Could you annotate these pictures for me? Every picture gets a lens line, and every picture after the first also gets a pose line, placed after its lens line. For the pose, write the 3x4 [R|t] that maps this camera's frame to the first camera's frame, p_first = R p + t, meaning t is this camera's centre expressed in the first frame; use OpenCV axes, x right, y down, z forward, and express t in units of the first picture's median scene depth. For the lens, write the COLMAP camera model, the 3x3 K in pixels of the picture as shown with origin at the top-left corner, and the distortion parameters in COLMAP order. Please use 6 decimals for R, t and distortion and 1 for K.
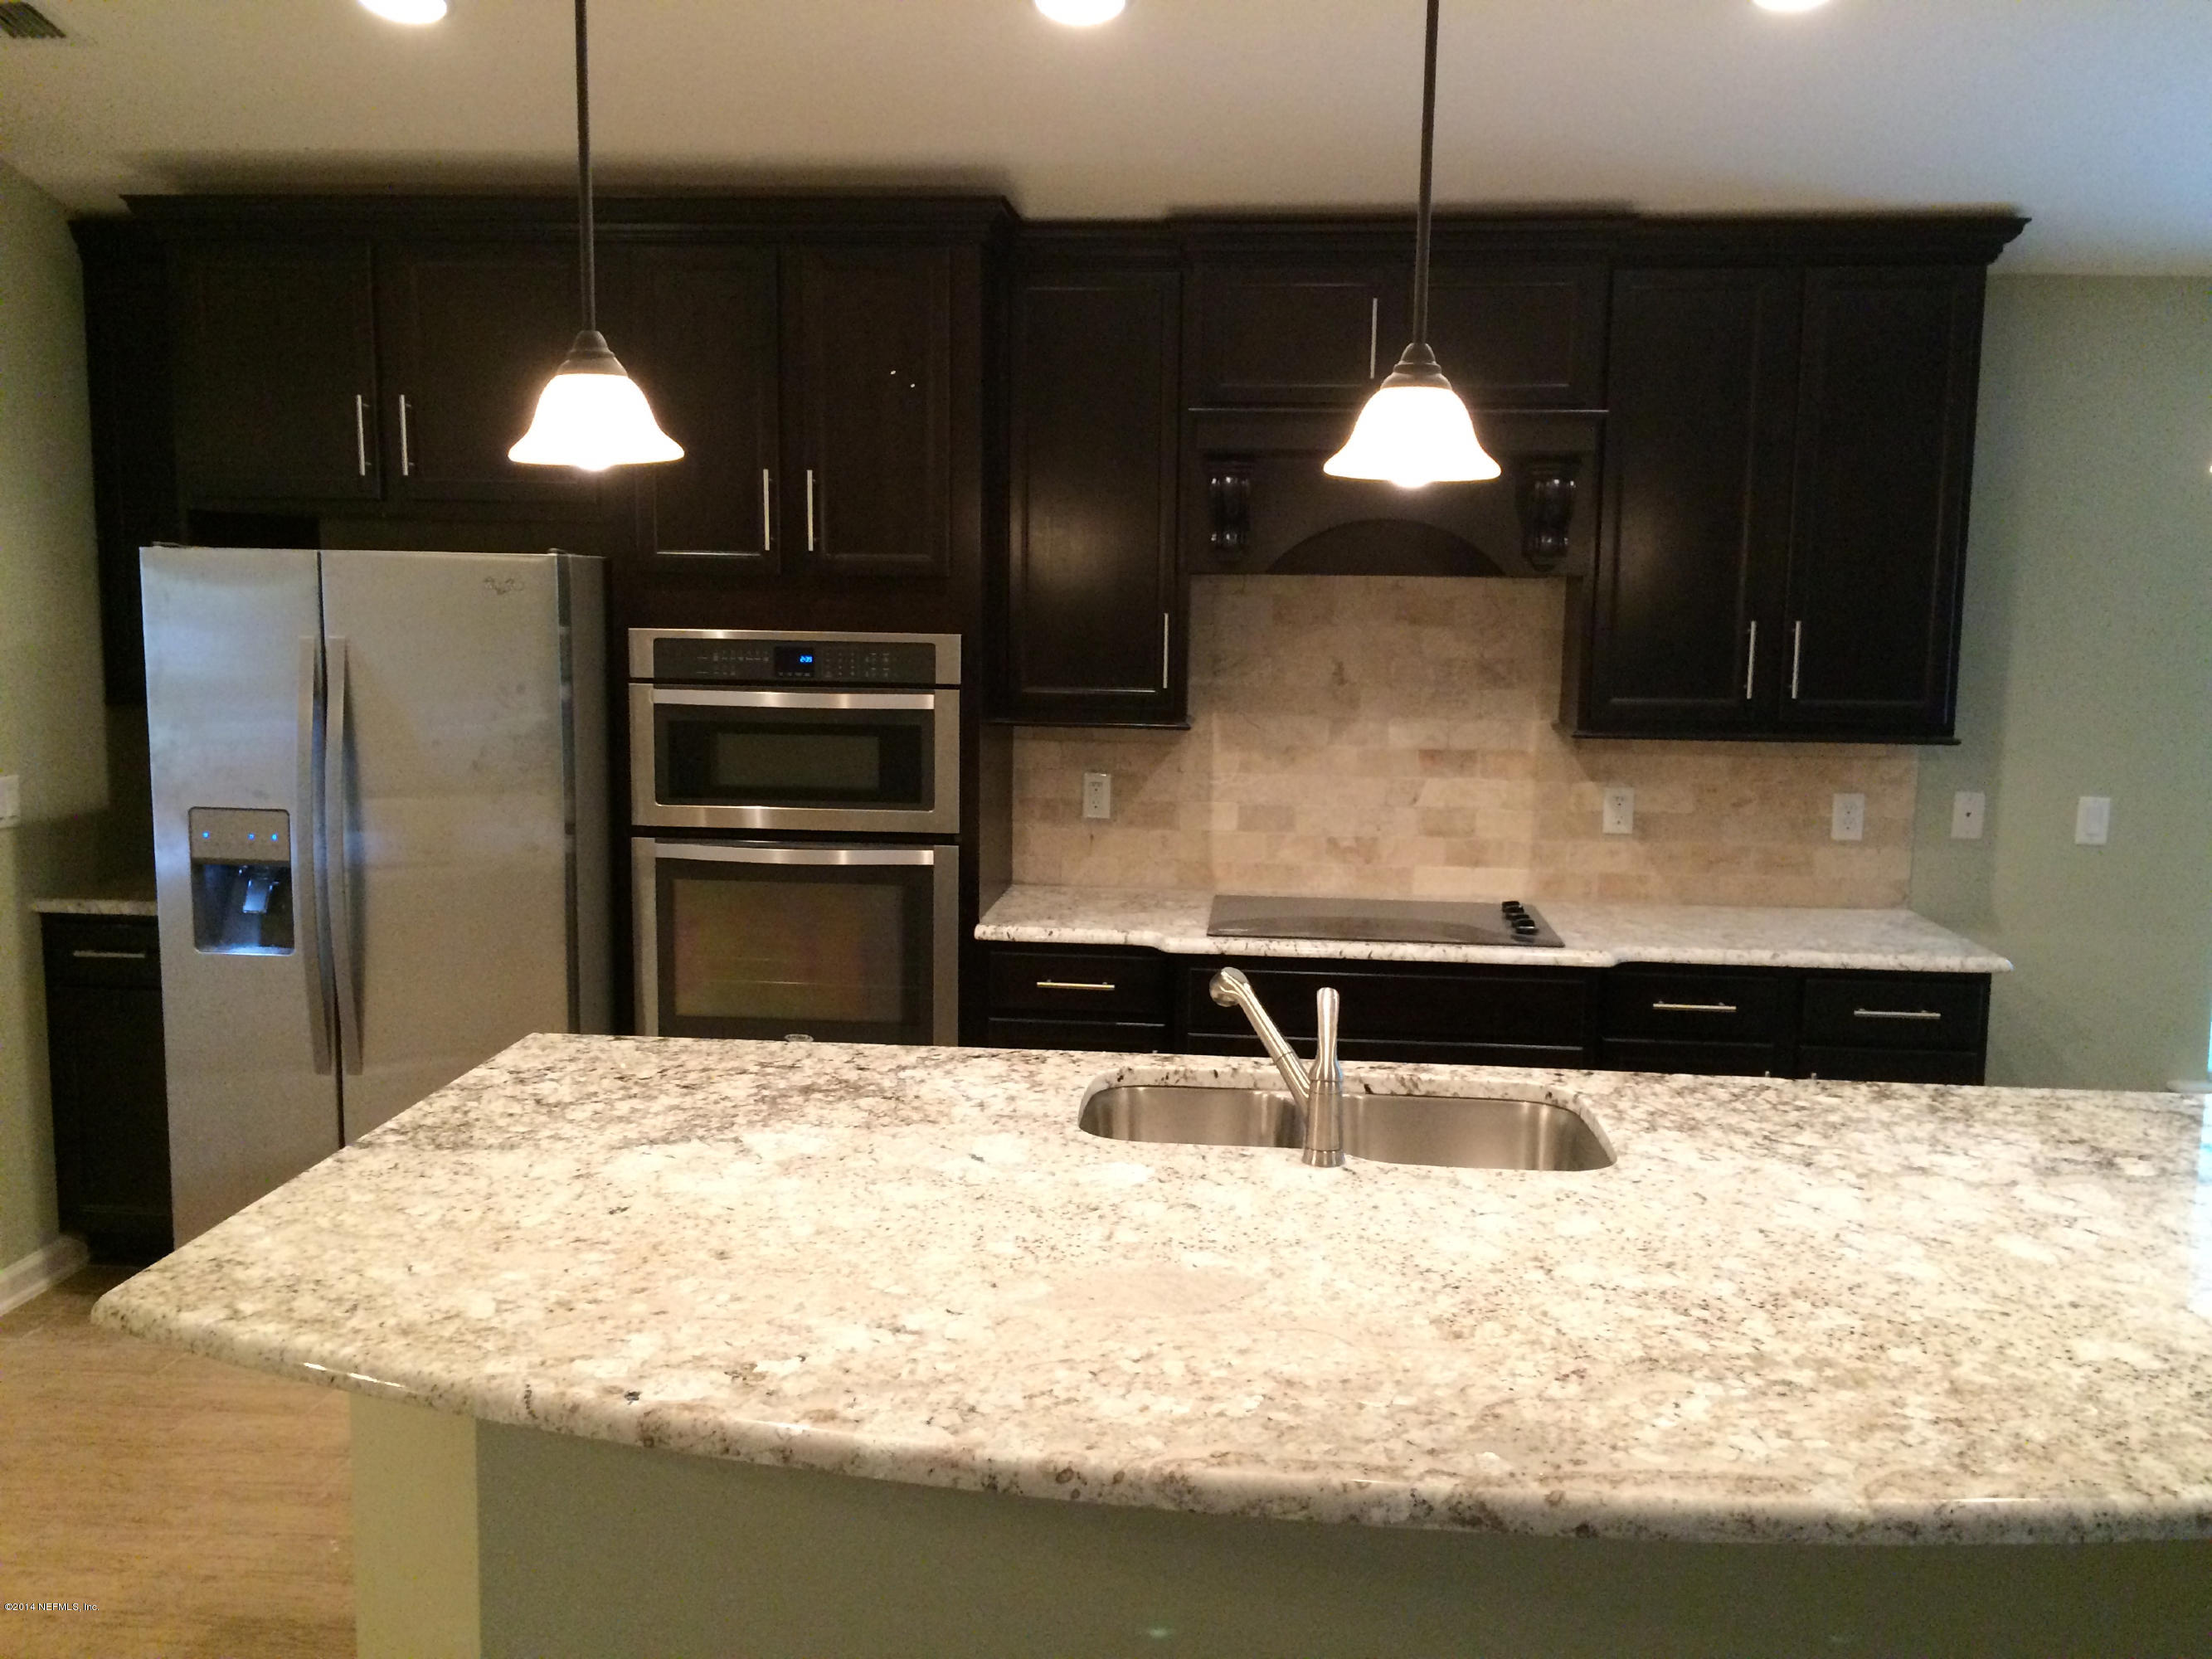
lens RADIAL K [[1898.7, 0, 1086.5], [0, 1898.7, 821.1], [0, 0, 1]] dist [0.079830, -0.099433]
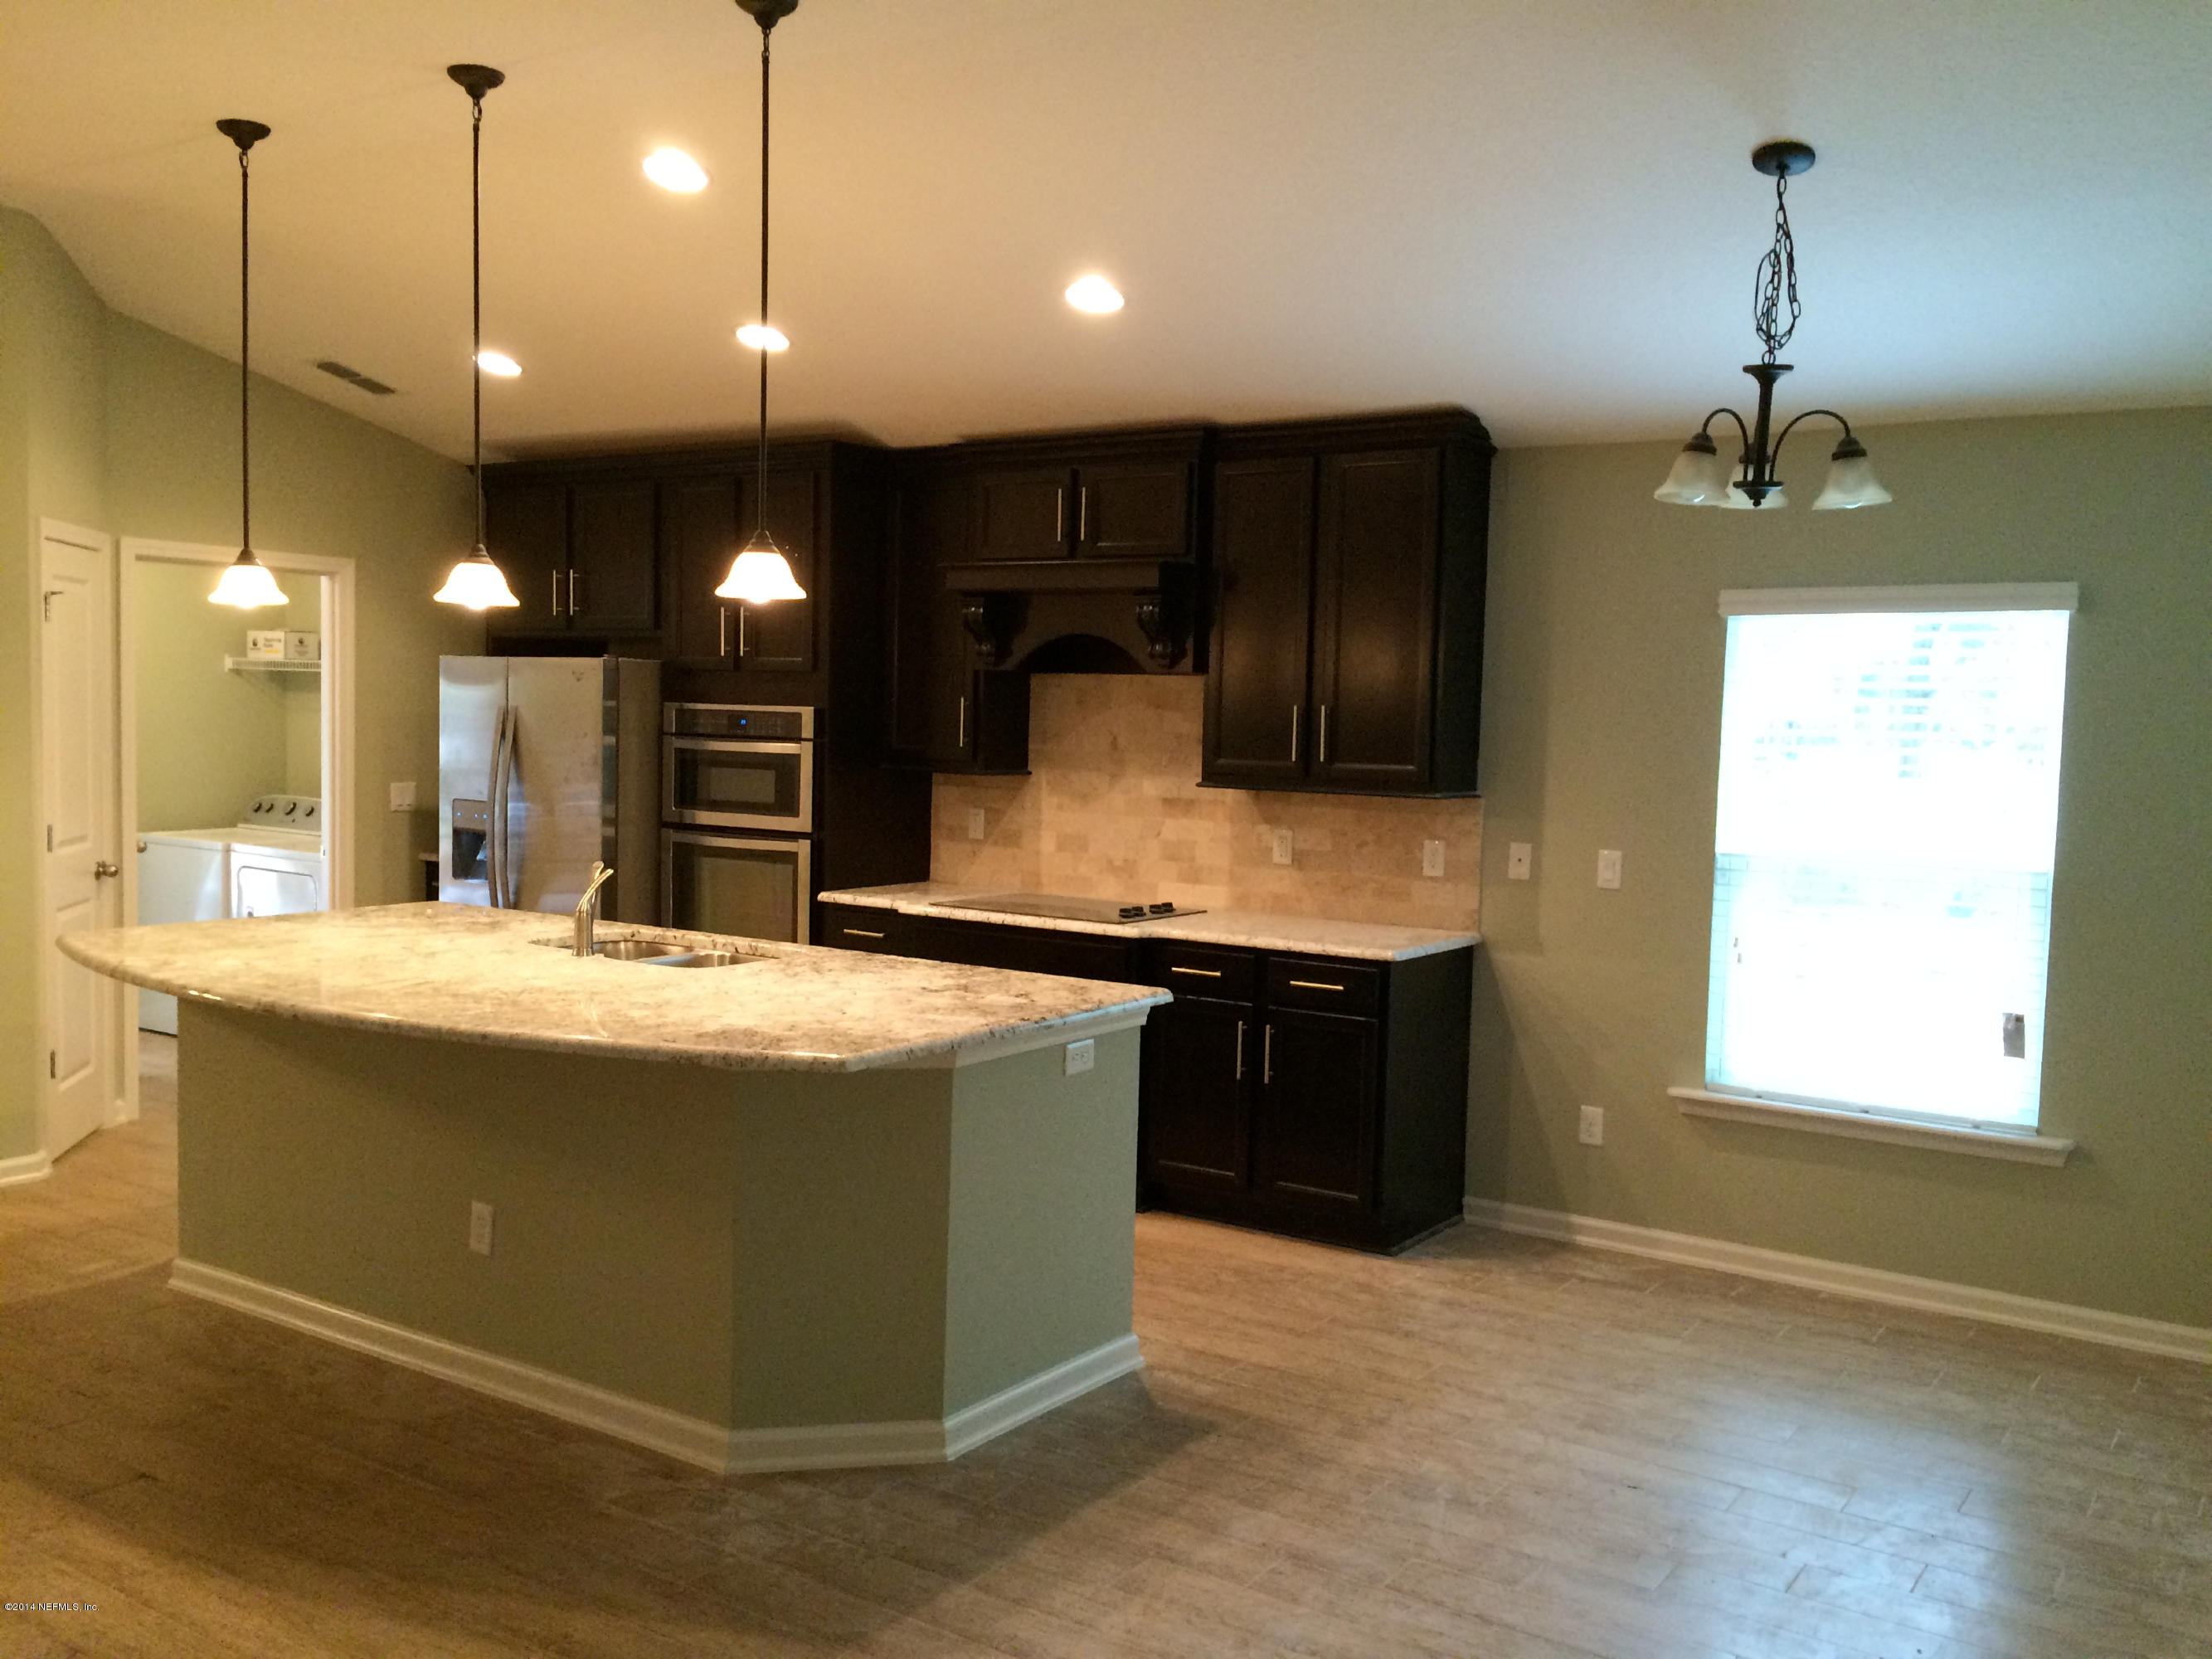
lens RADIAL K [[1898.7, 0, 1103.2], [0, 1898.7, 838.8], [0, 0, 1]] dist [0.079830, -0.099433]
pose [[0.878004, 0.041652, -0.476837, 0.810488], [-0.072530, 0.996280, -0.046525, 0.060811], [0.473125, 0.075434, 0.877760, -0.246512]]
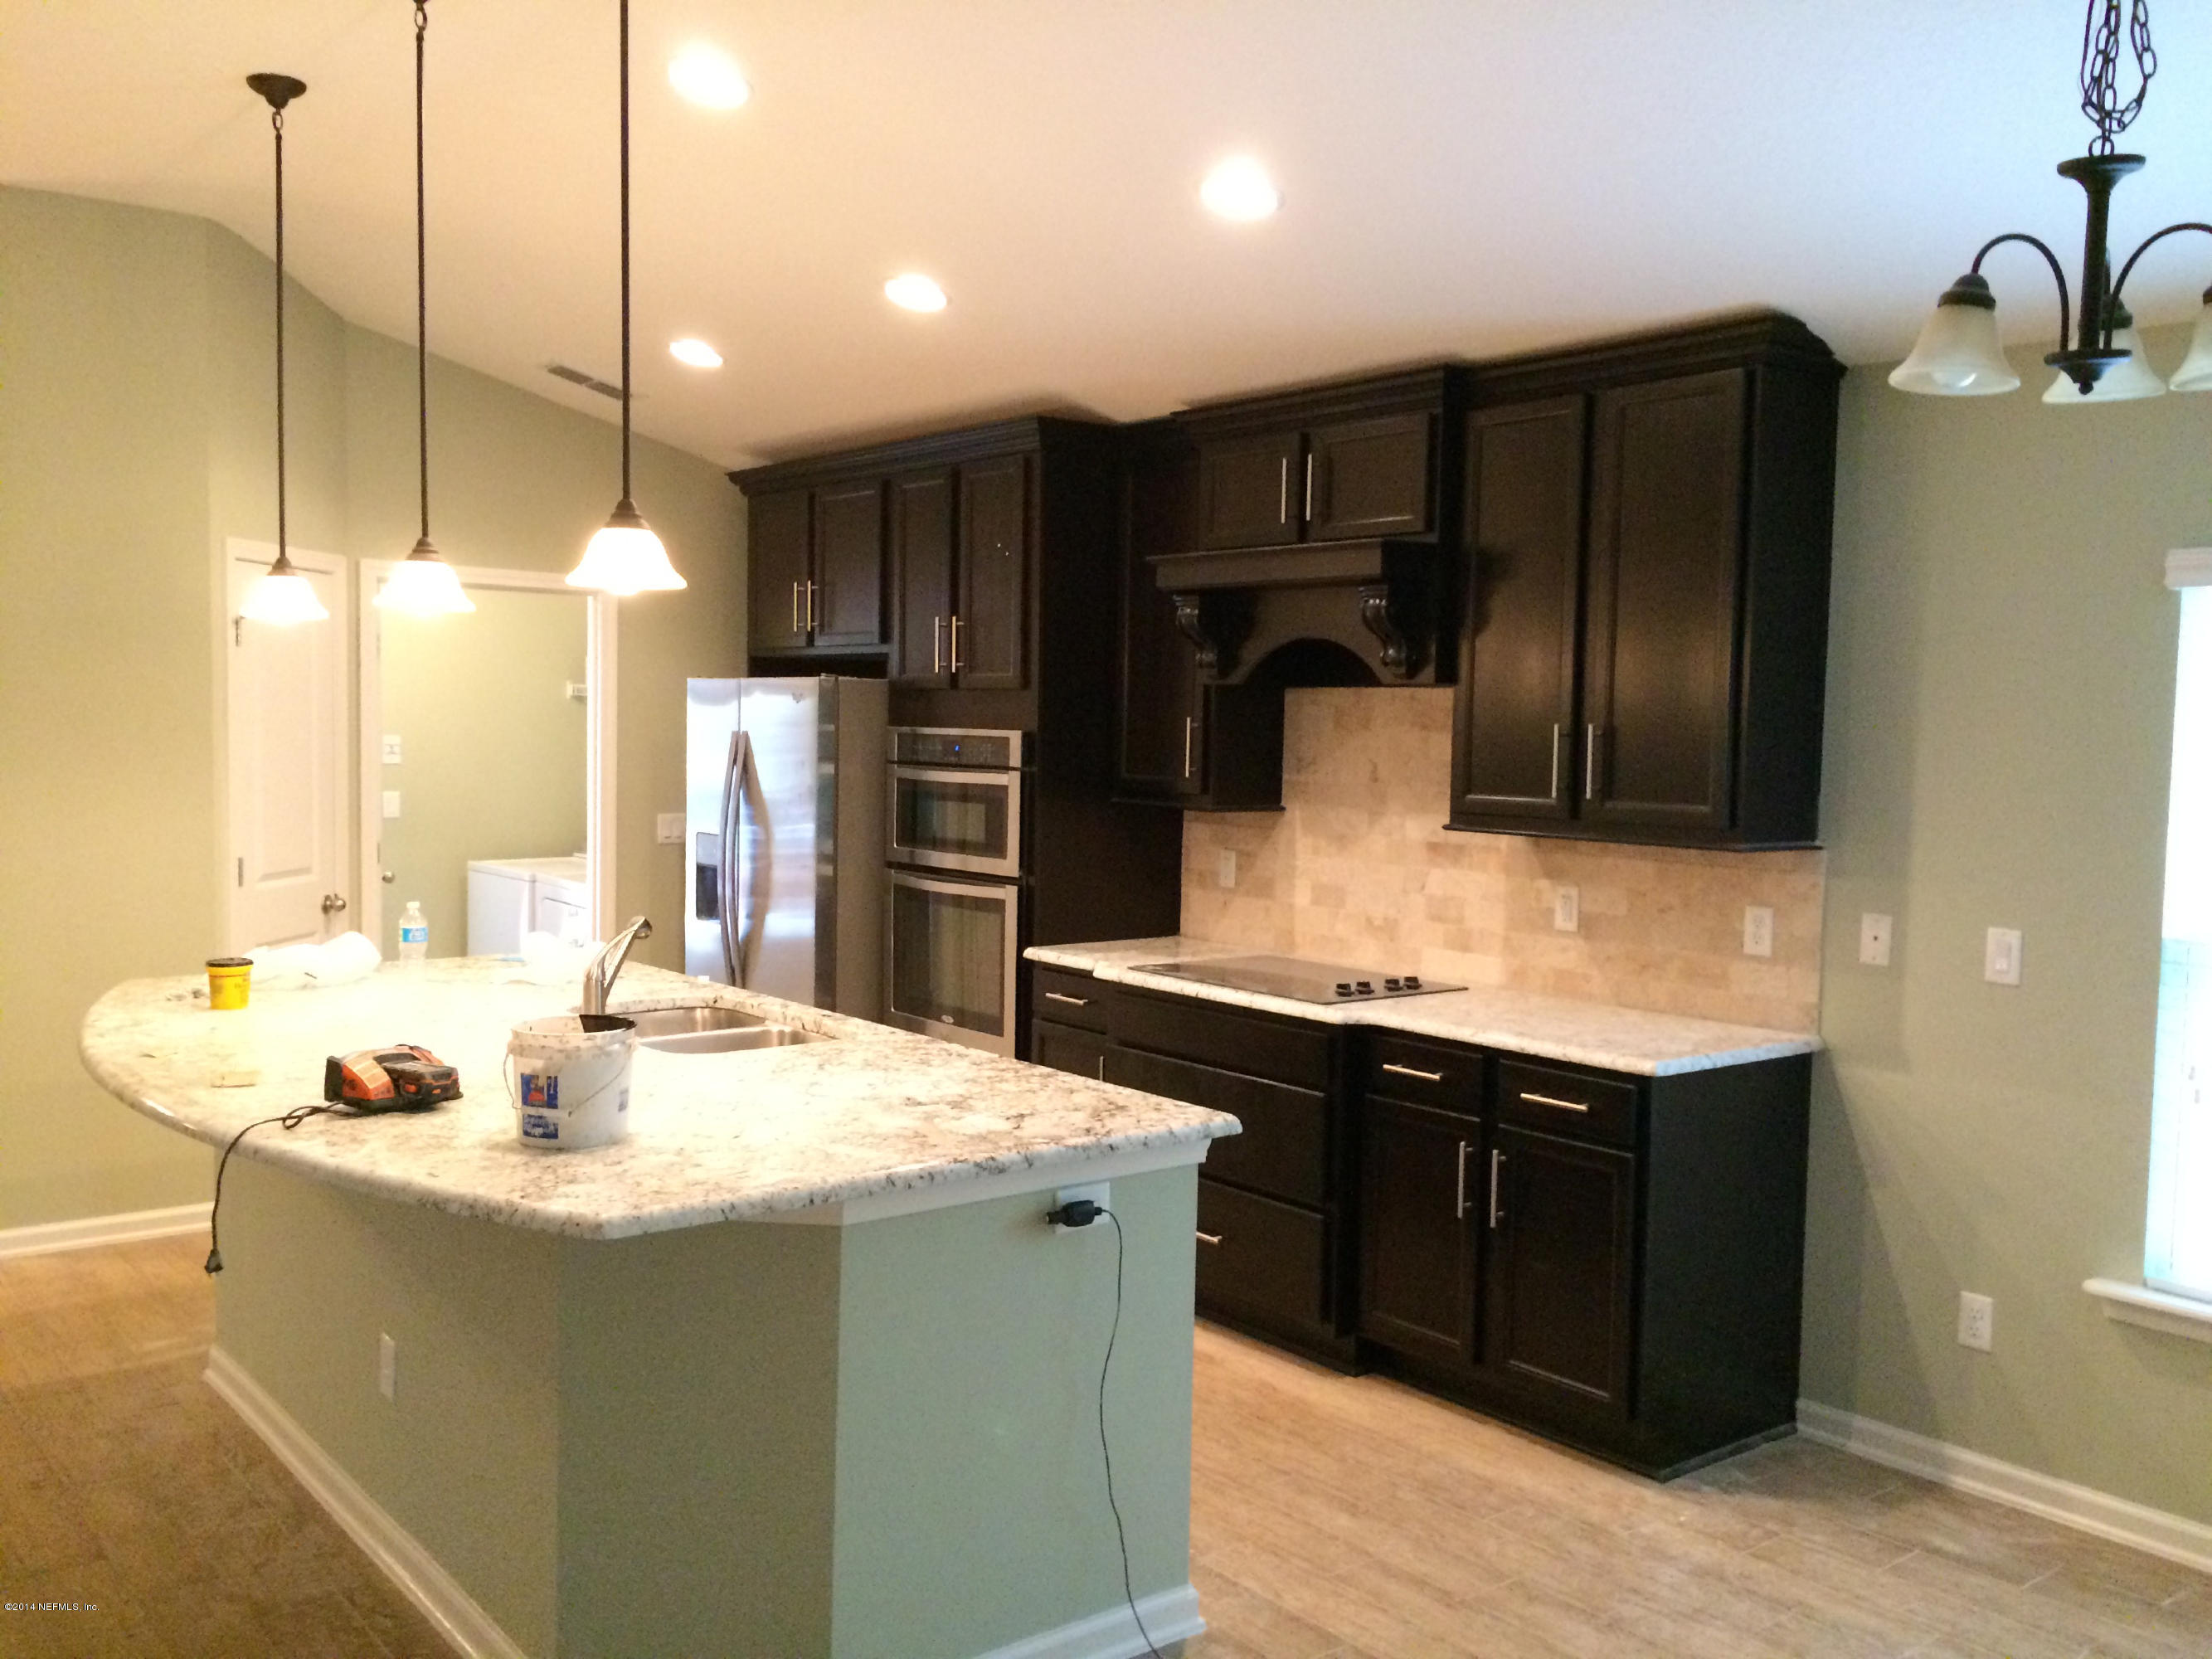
lens RADIAL K [[1898.7, 0, 1112.9], [0, 1898.7, 836.6], [0, 0, 1]] dist [0.079830, -0.099433]
pose [[0.694980, 0.044396, -0.717657, 0.851018], [-0.098163, 0.994605, -0.033533, 0.014497], [0.712297, 0.093752, 0.695589, 0.096552]]
